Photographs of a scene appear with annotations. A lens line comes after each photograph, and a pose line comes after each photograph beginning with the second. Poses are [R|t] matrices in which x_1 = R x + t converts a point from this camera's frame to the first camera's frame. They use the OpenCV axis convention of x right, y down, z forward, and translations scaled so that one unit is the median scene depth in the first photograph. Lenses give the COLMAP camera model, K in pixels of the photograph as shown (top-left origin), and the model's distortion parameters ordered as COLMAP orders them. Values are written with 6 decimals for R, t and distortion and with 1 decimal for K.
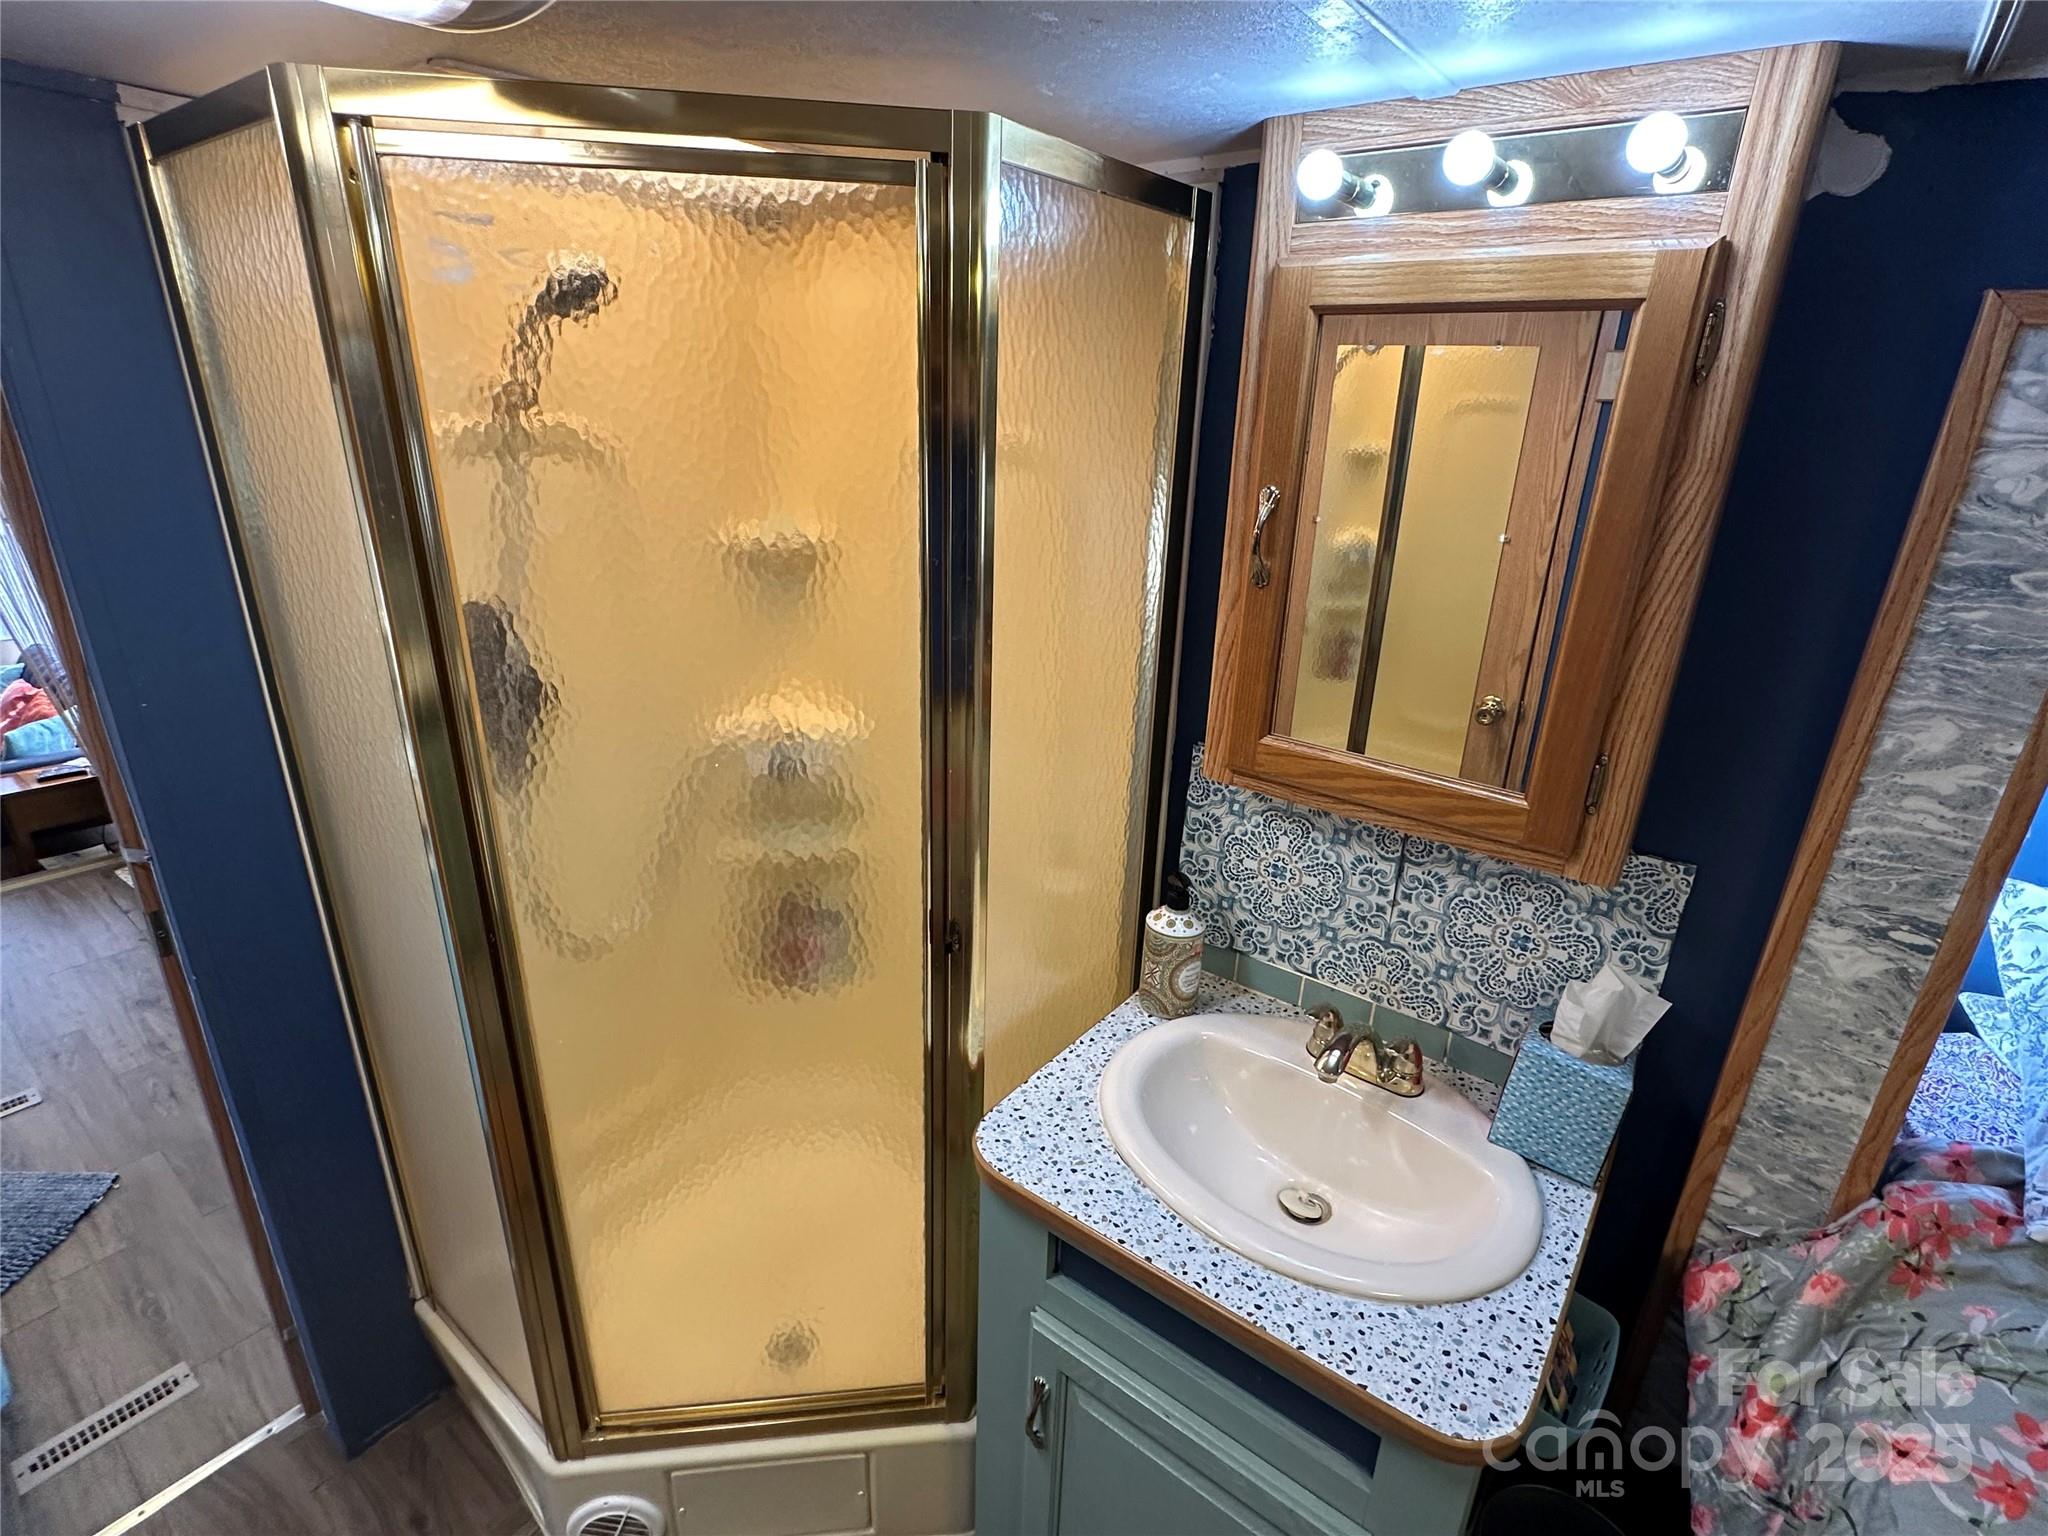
lens RADIAL K [[1002.5, 0, 1023.5], [0, 1002.5, 767.7], [0, 0, 1]] dist [-0.004938, 0.000587]
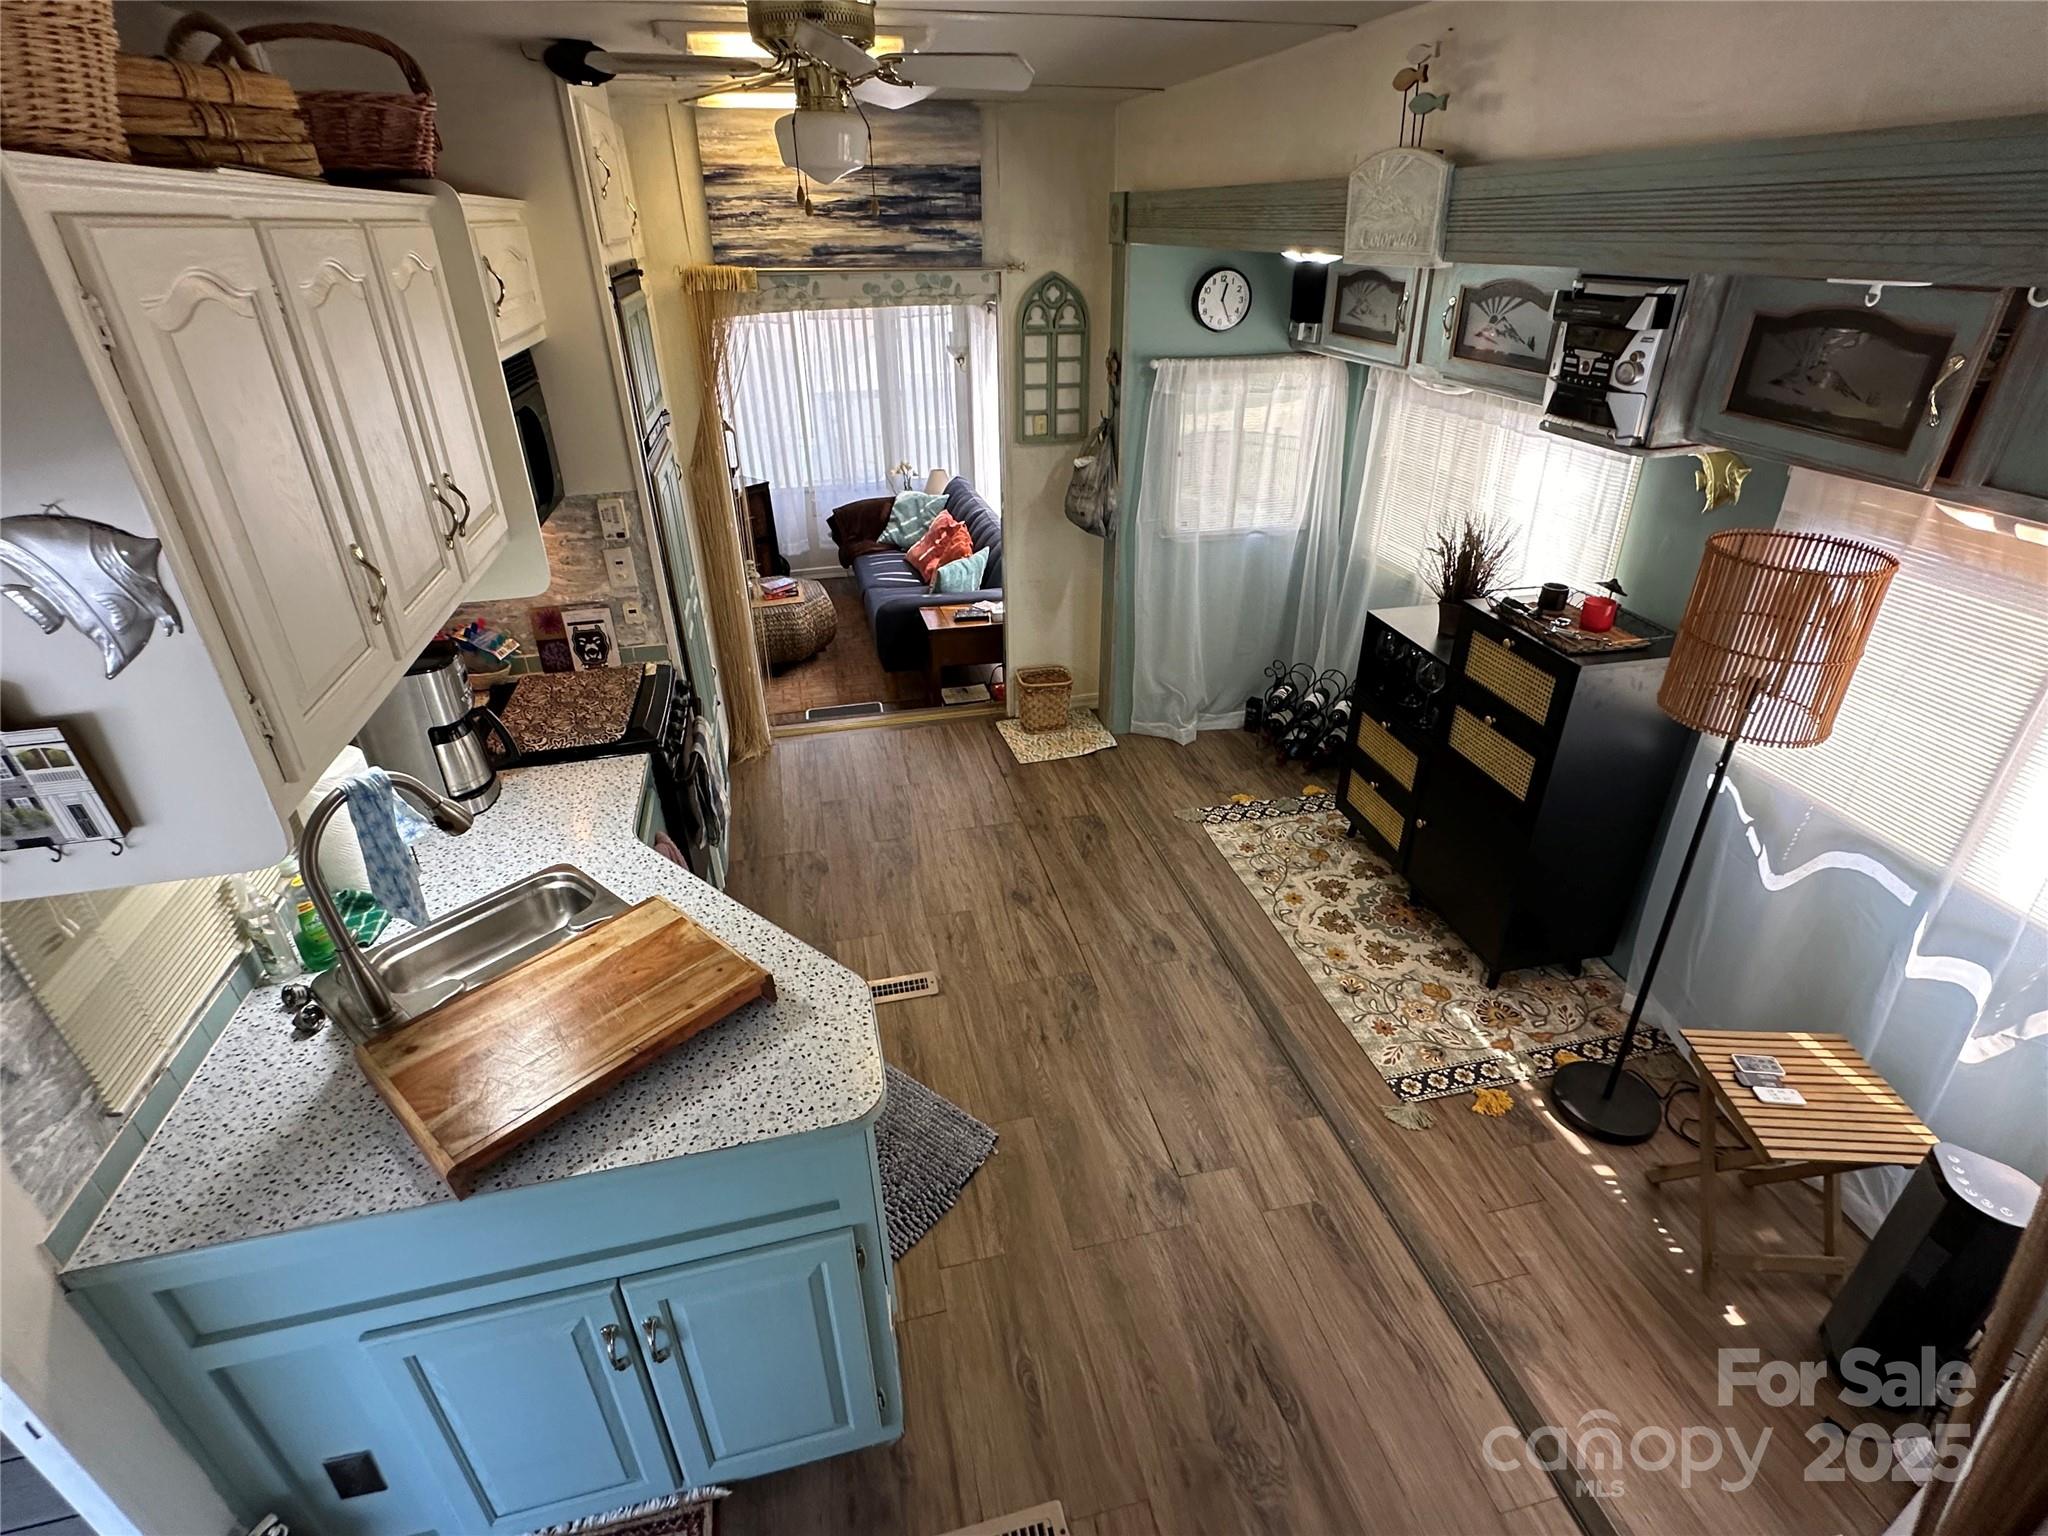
lens RADIAL K [[1002.5, 0, 1024.9], [0, 1002.5, 766.0], [0, 0, 1]] dist [-0.004938, 0.000587]
pose [[0.777713, 0.270994, -0.567208, -0.370634], [-0.194241, 0.961747, 0.193164, -0.077737], [0.597857, -0.040051, 0.800601, 0.238939]]
